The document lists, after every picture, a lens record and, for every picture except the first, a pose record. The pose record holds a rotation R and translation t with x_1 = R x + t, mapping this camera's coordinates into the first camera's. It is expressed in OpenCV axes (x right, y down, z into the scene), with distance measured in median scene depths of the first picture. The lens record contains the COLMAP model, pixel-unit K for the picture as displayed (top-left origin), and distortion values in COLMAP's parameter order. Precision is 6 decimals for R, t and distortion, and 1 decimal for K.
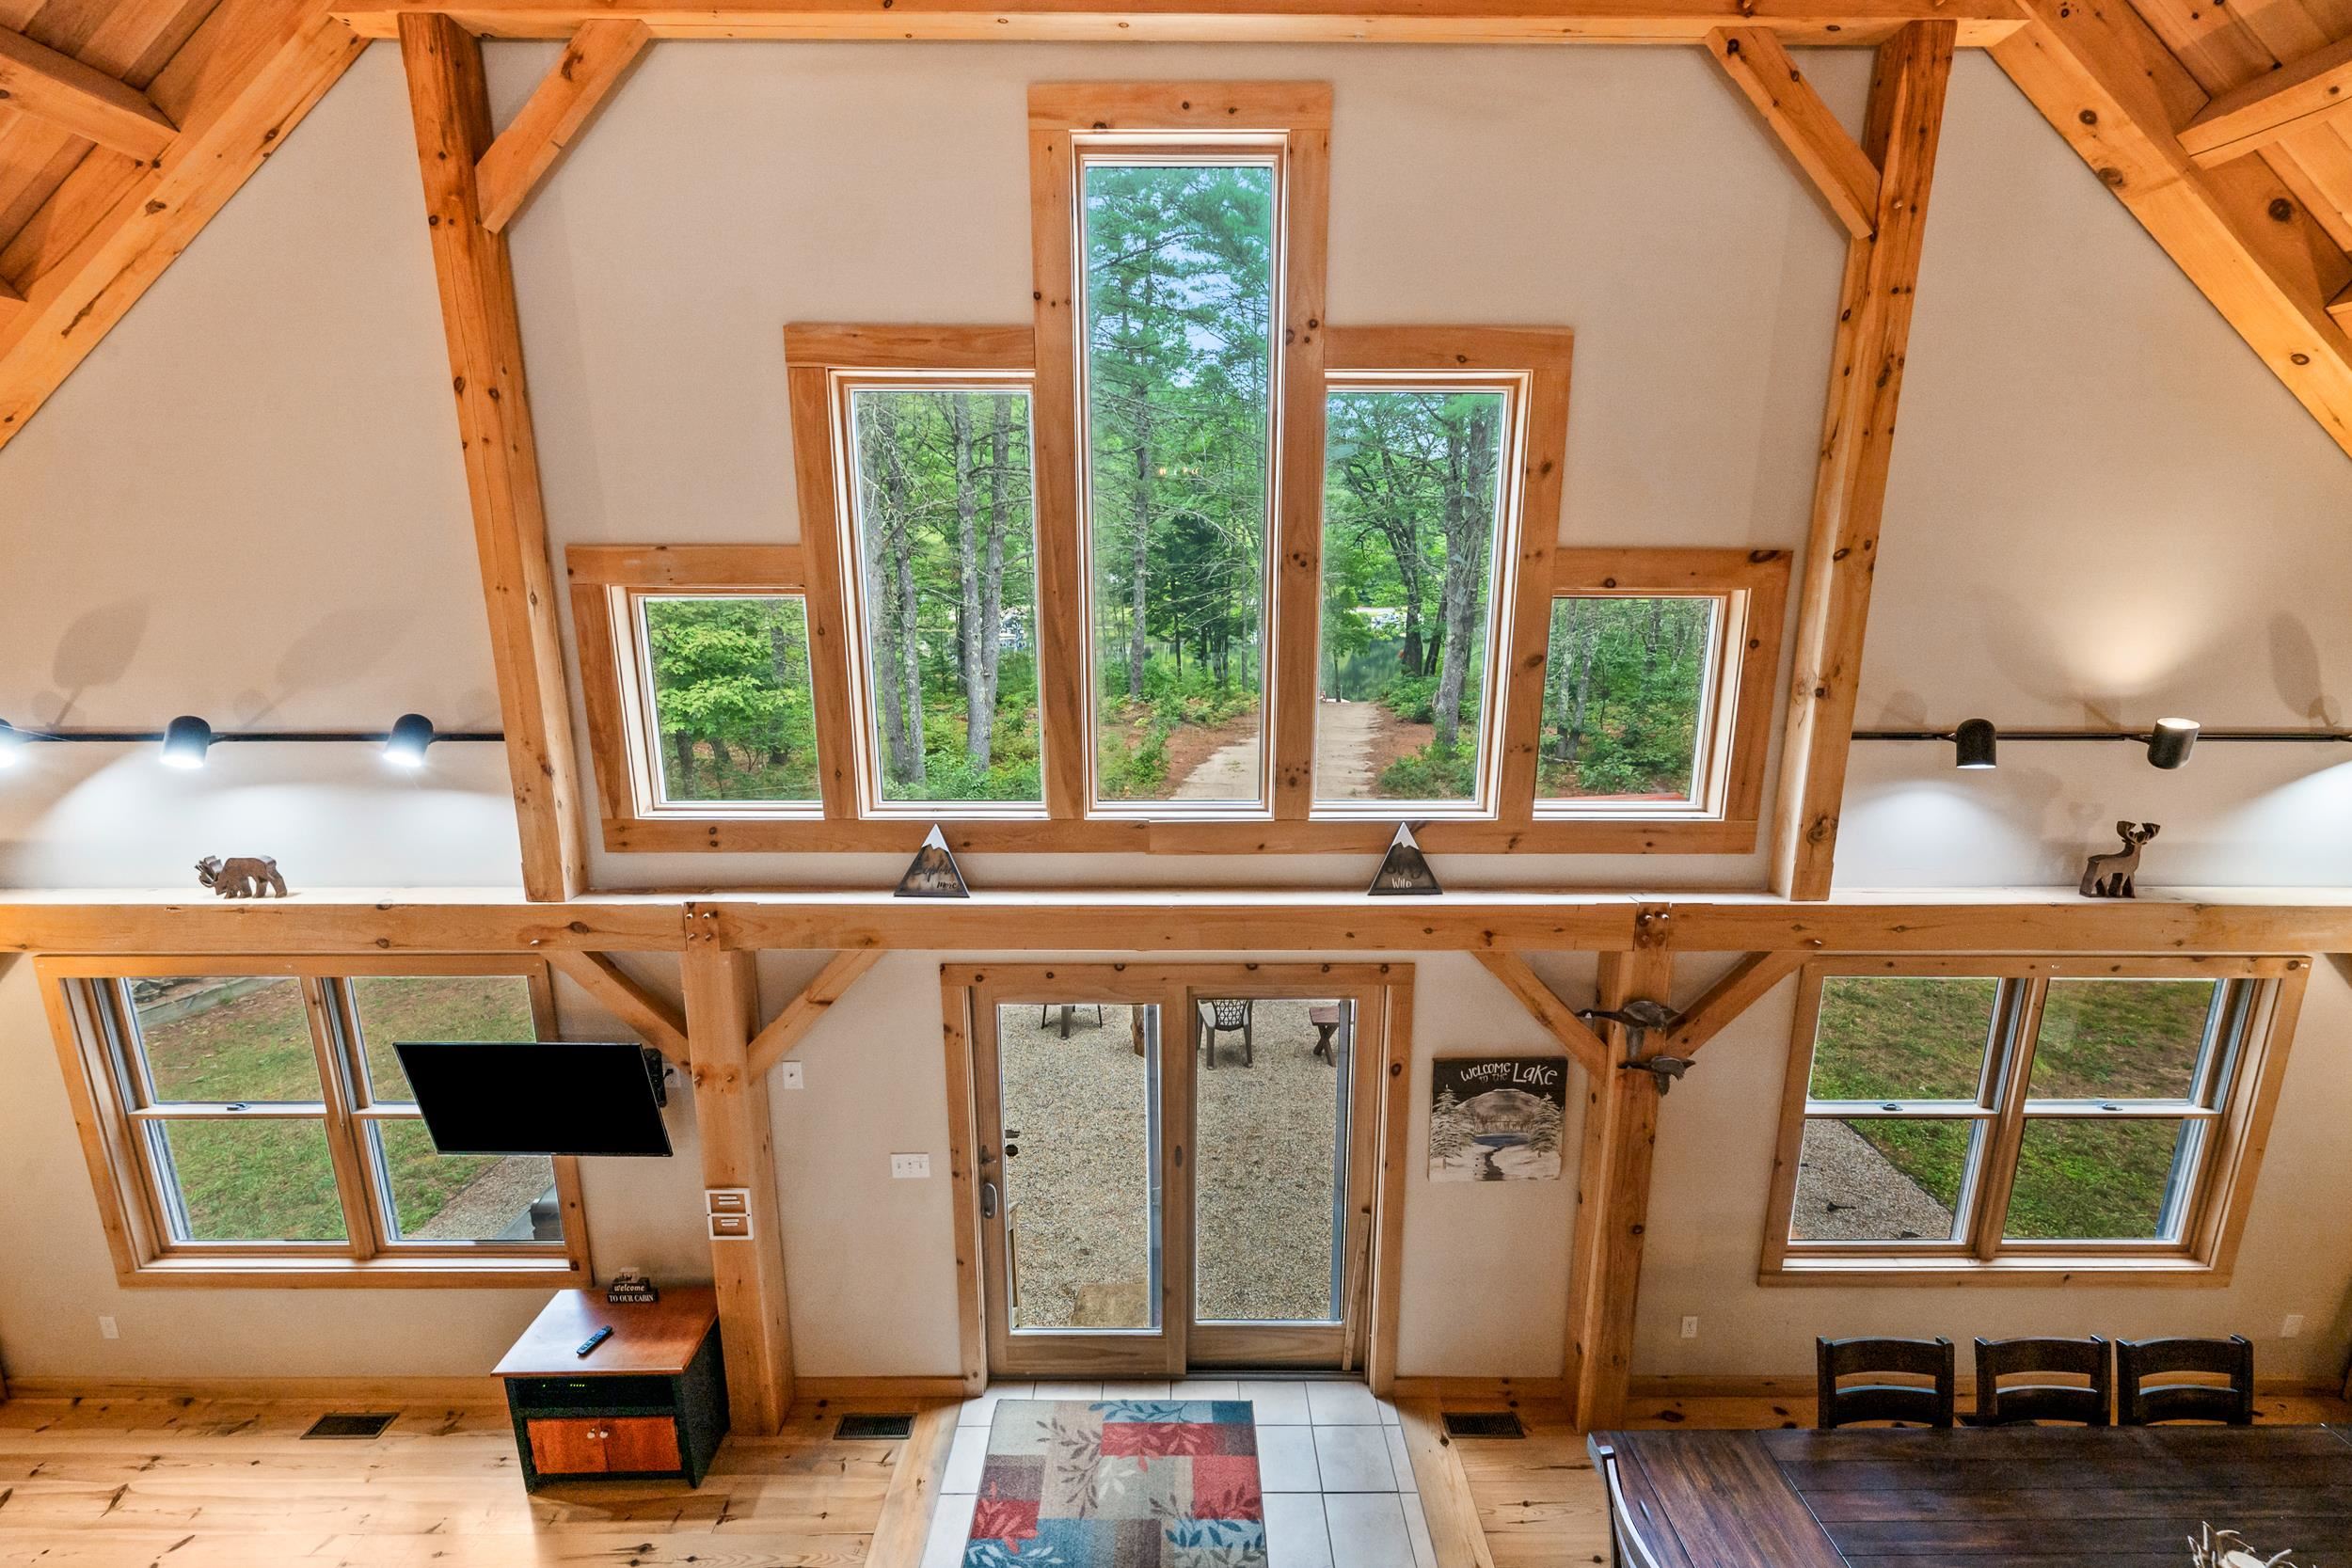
lens RADIAL K [[932.5, 0, 1182.3], [0, 932.5, 775.3], [0, 0, 1]] dist [0.002729, 0.000233]
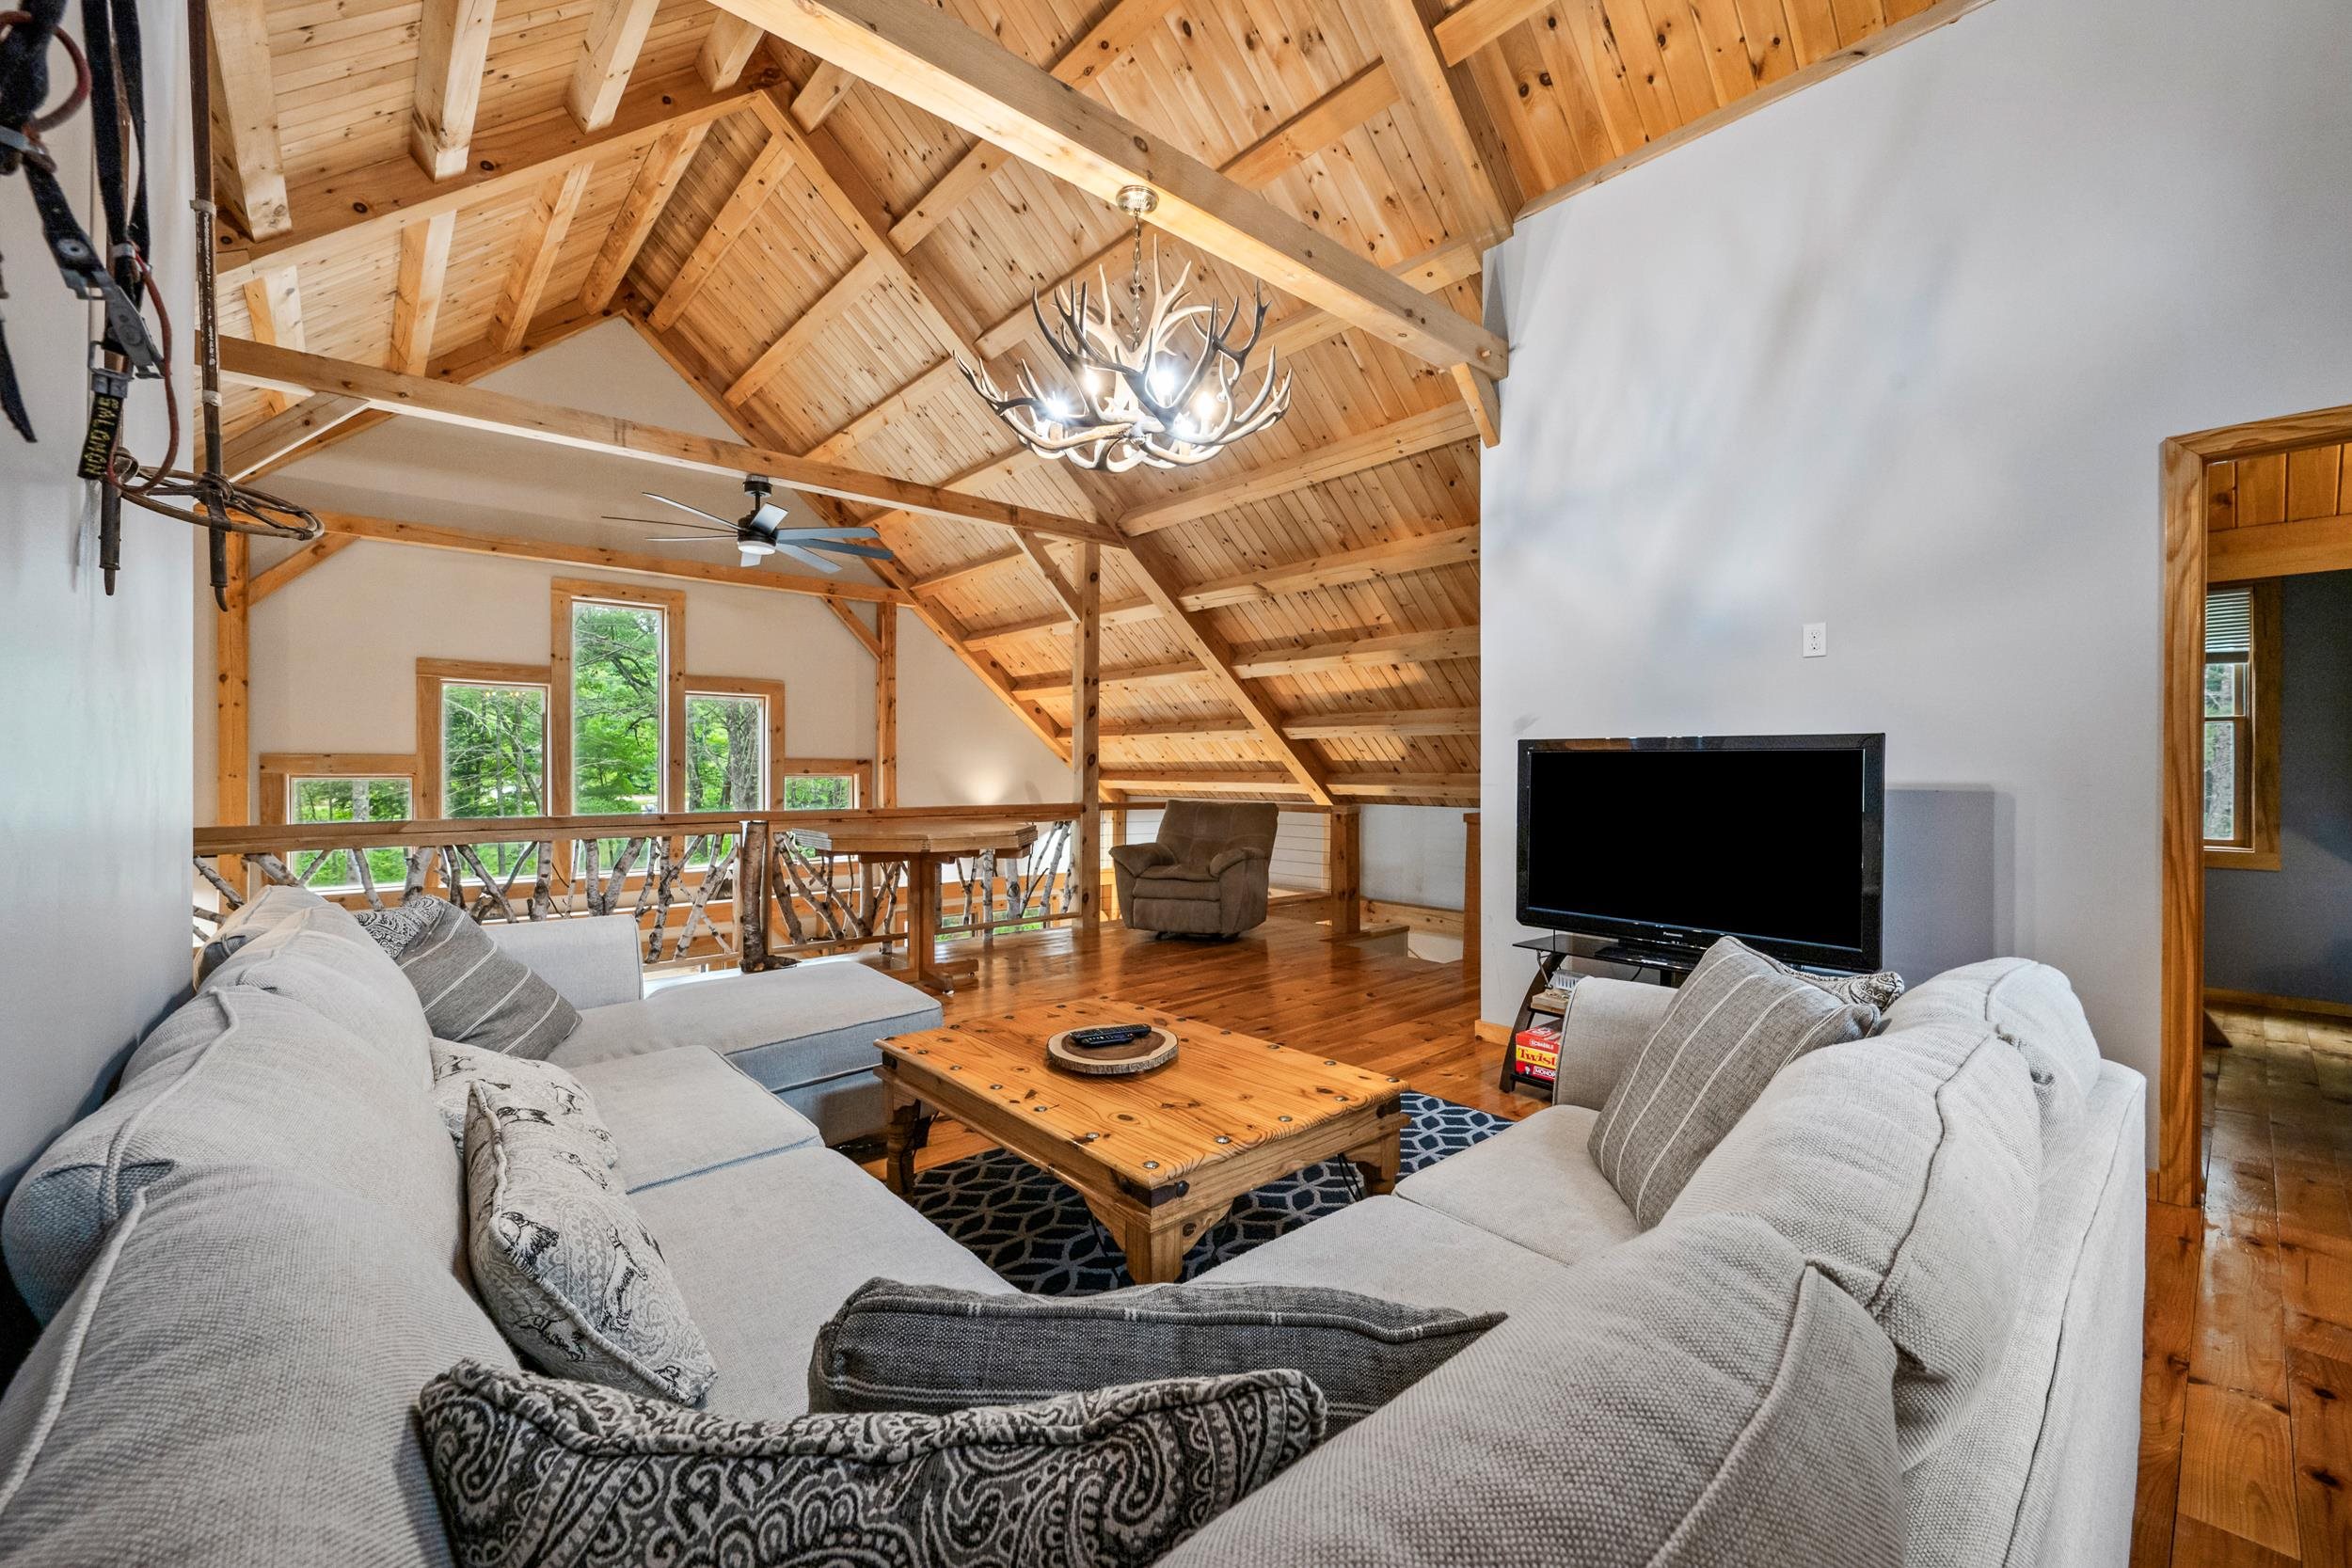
lens RADIAL K [[932.5, 0, 1182.3], [0, 932.5, 775.3], [0, 0, 1]] dist [0.002729, 0.000233]
pose [[0.747282, -0.004941, 0.664489, -0.541420], [0.134668, 0.980348, -0.144158, 0.353895], [-0.650718, 0.197212, 0.733262, -1.750010]]
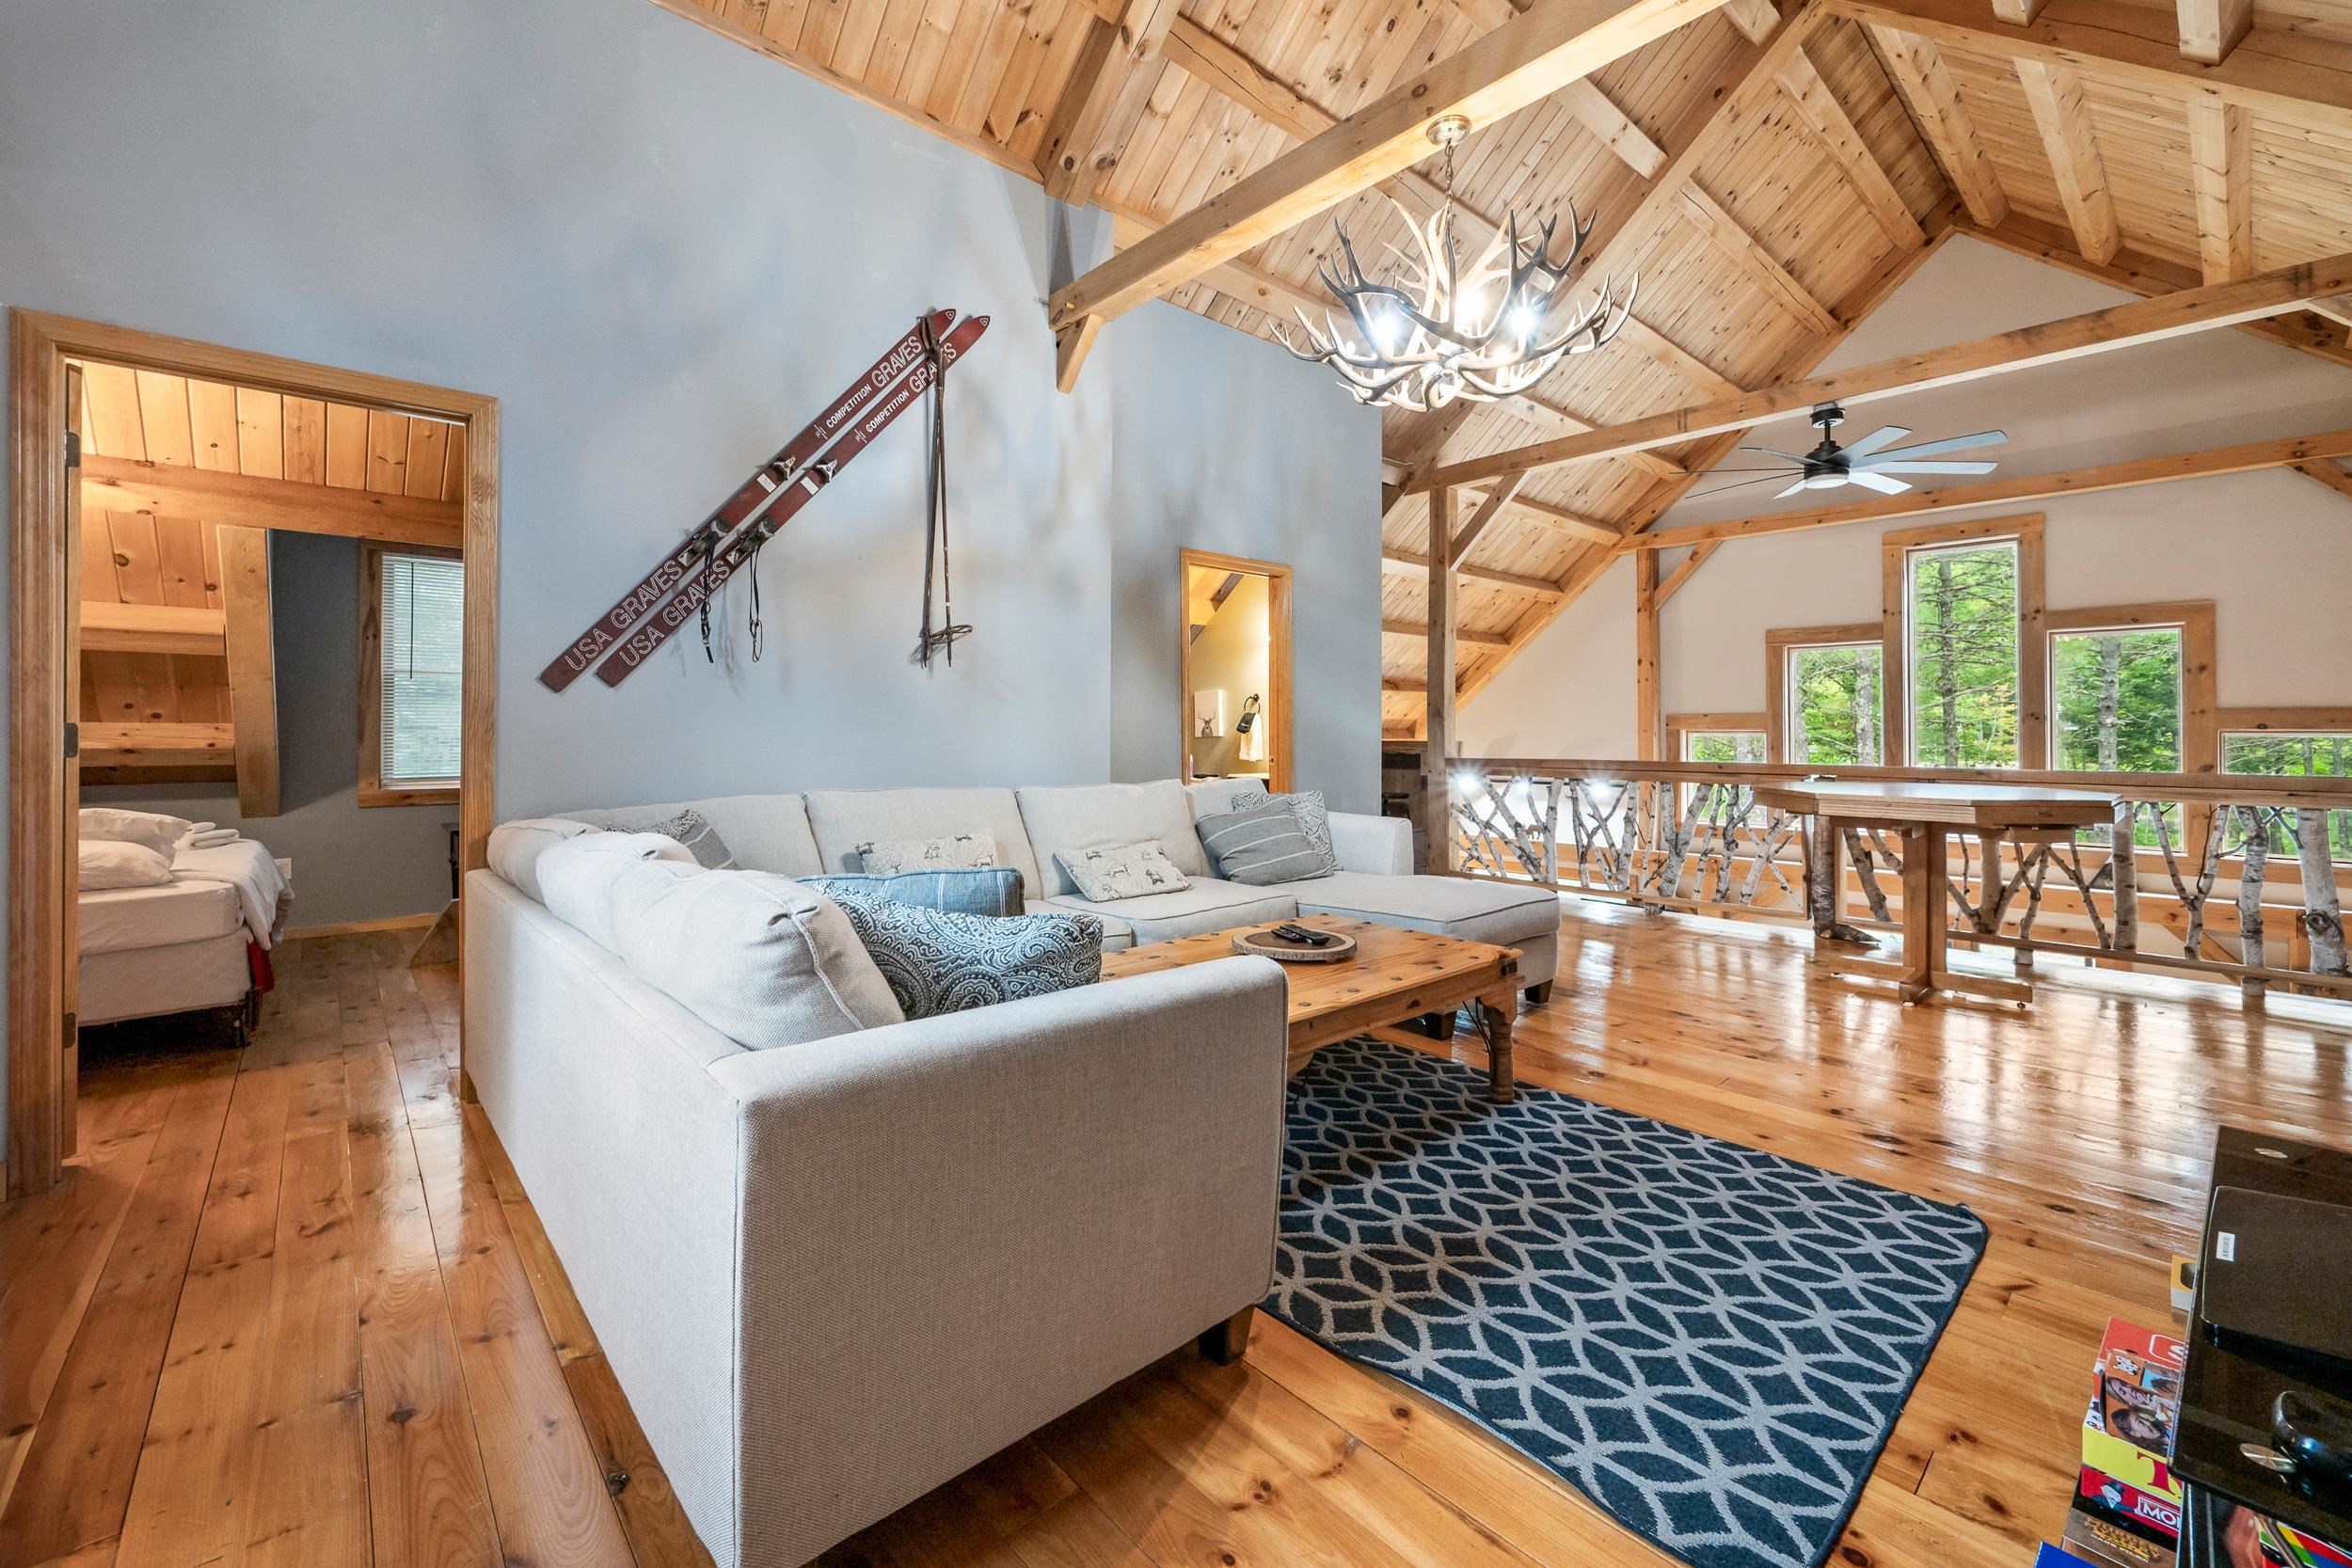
lens RADIAL K [[947.6, 0, 1183.8], [0, 947.6, 732.6], [0, 0, 1]] dist [0.001536, -0.000029]
pose [[0.659605, -0.001460, -0.751611, 0.486162], [-0.151755, 0.979144, -0.135080, 0.394582], [0.736133, 0.203161, 0.645627, -1.829167]]
